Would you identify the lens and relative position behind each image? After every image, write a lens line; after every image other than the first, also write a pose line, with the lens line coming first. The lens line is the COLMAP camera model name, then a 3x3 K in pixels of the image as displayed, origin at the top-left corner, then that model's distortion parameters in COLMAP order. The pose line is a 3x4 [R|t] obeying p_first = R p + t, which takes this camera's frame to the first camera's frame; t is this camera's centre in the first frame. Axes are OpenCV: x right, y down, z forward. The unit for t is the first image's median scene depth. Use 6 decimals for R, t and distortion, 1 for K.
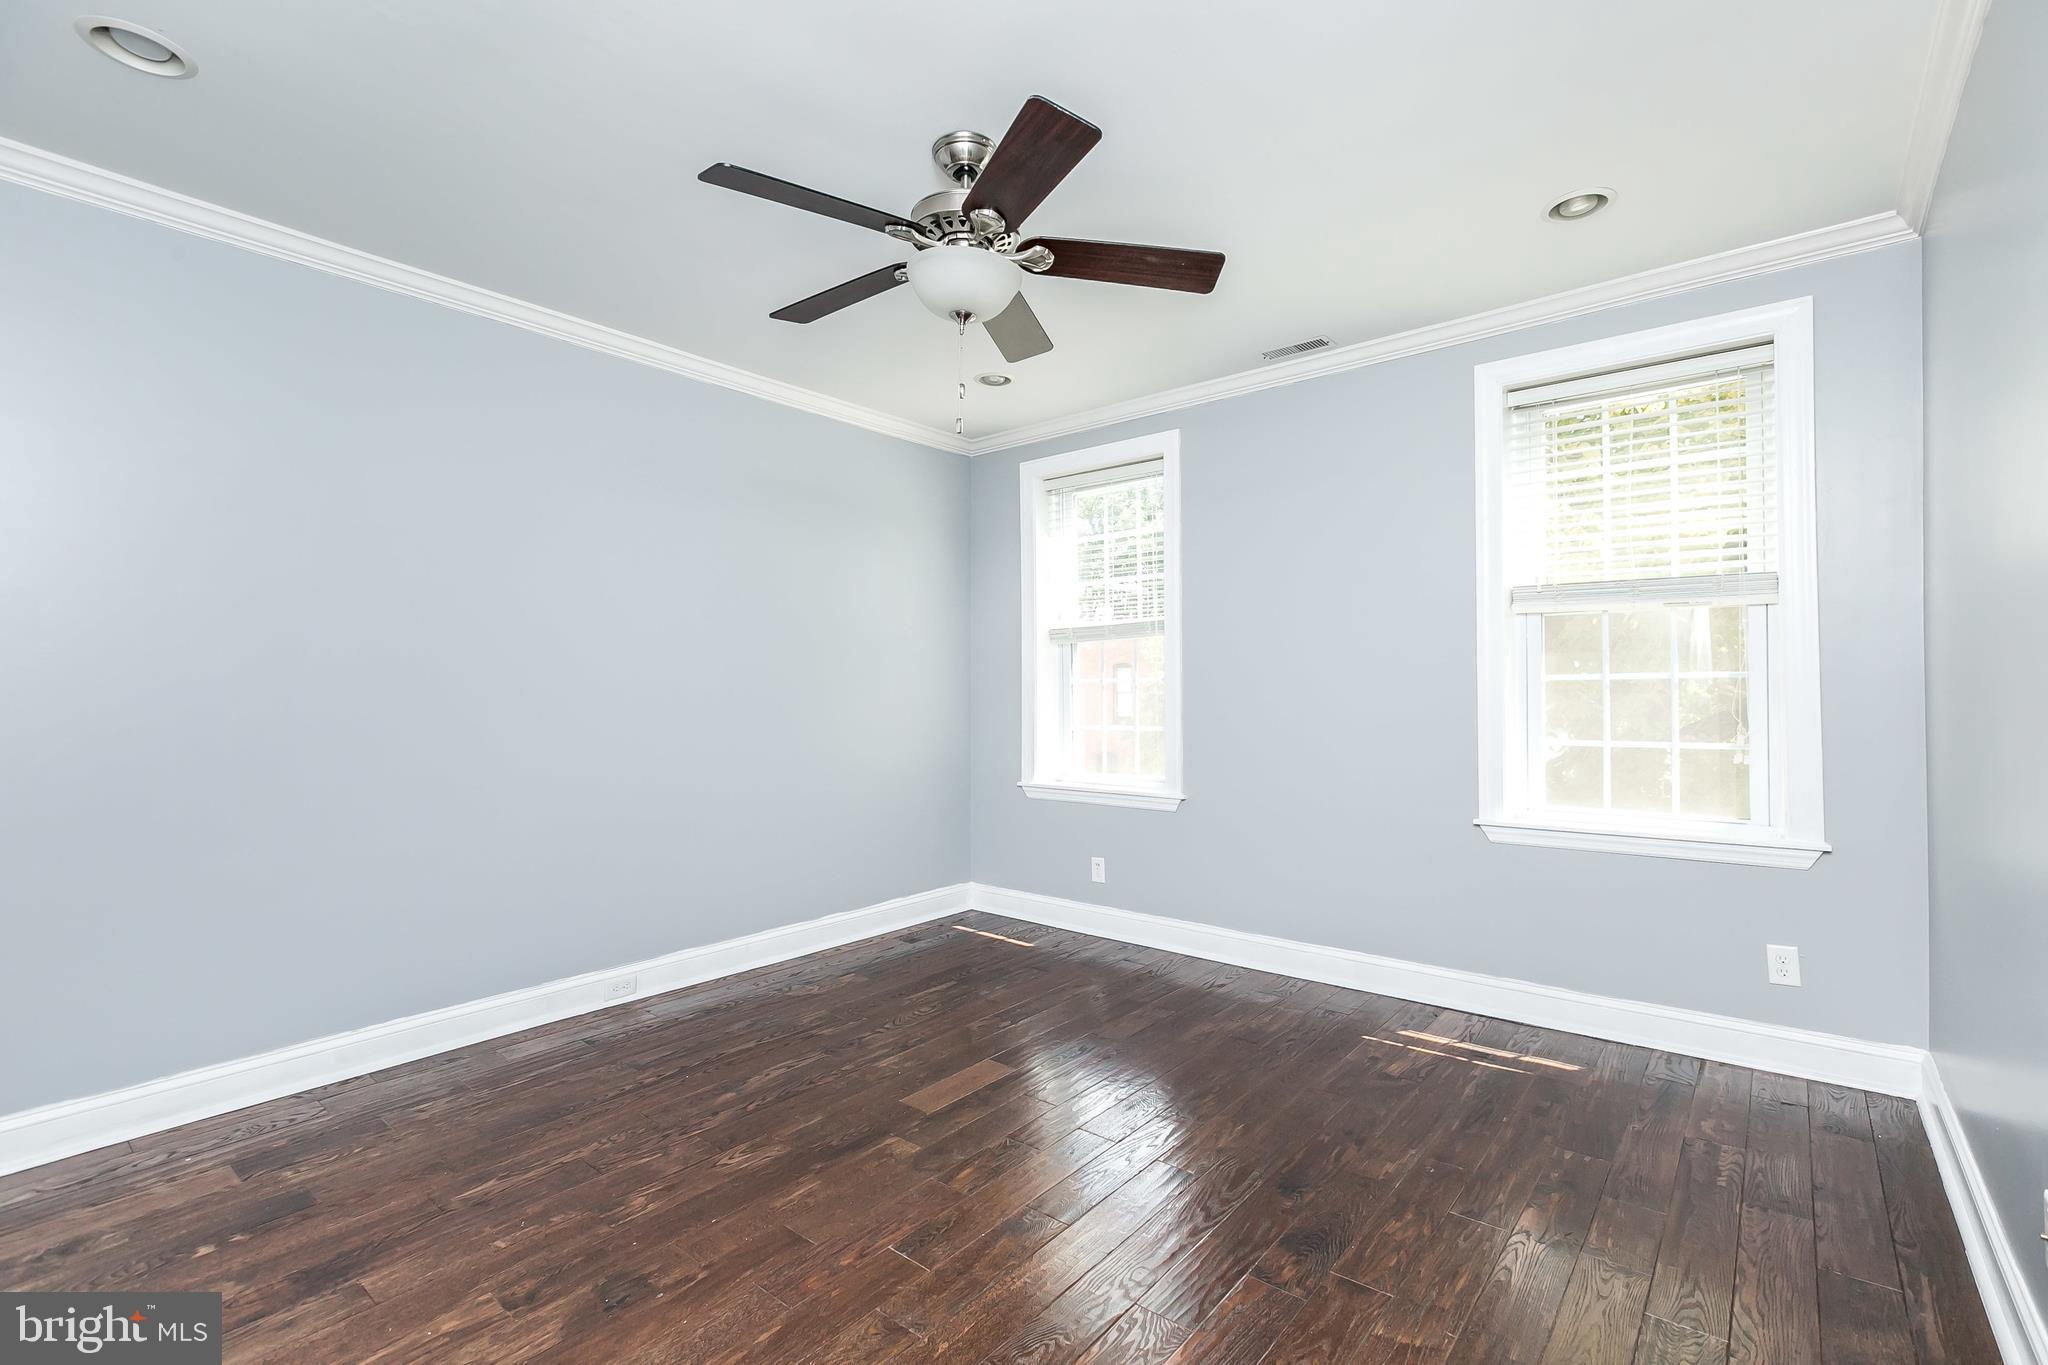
lens RADIAL K [[924.7, 0, 1026.6], [0, 924.7, 681.6], [0, 0, 1]] dist [0.000314, 0.000642]
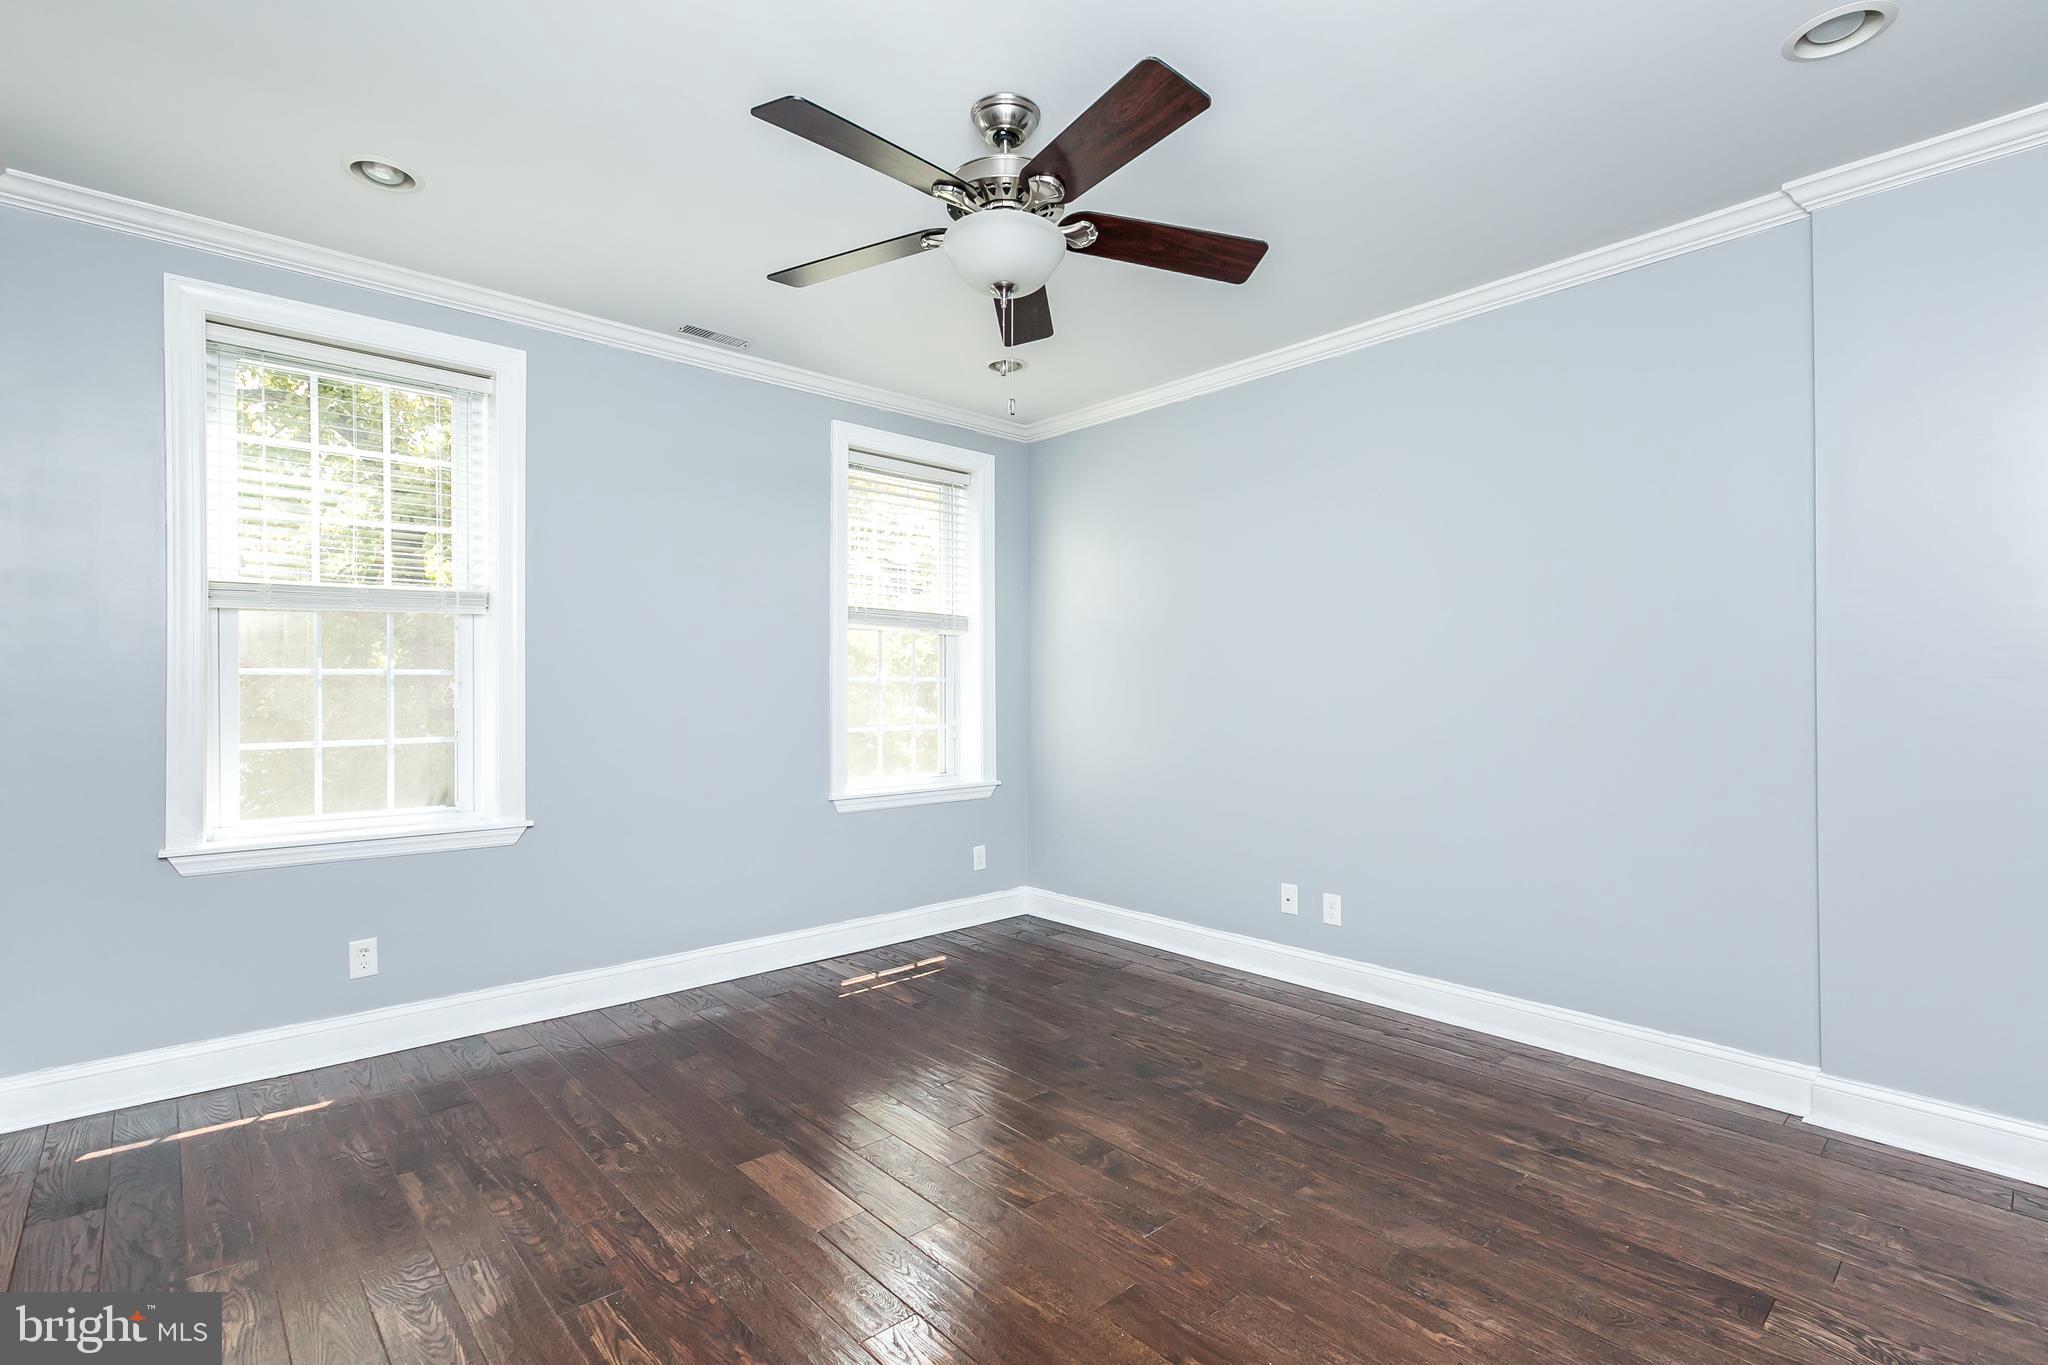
lens RADIAL K [[956.3, 0, 1015.5], [0, 956.3, 688.8], [0, 0, 1]] dist [-0.001686, -0.000328]
pose [[0.137724, 0.004238, 0.990462, -0.648965], [-0.012322, 0.999921, -0.002566, 0.007904], [-0.990394, -0.011852, 0.137765, 0.538060]]
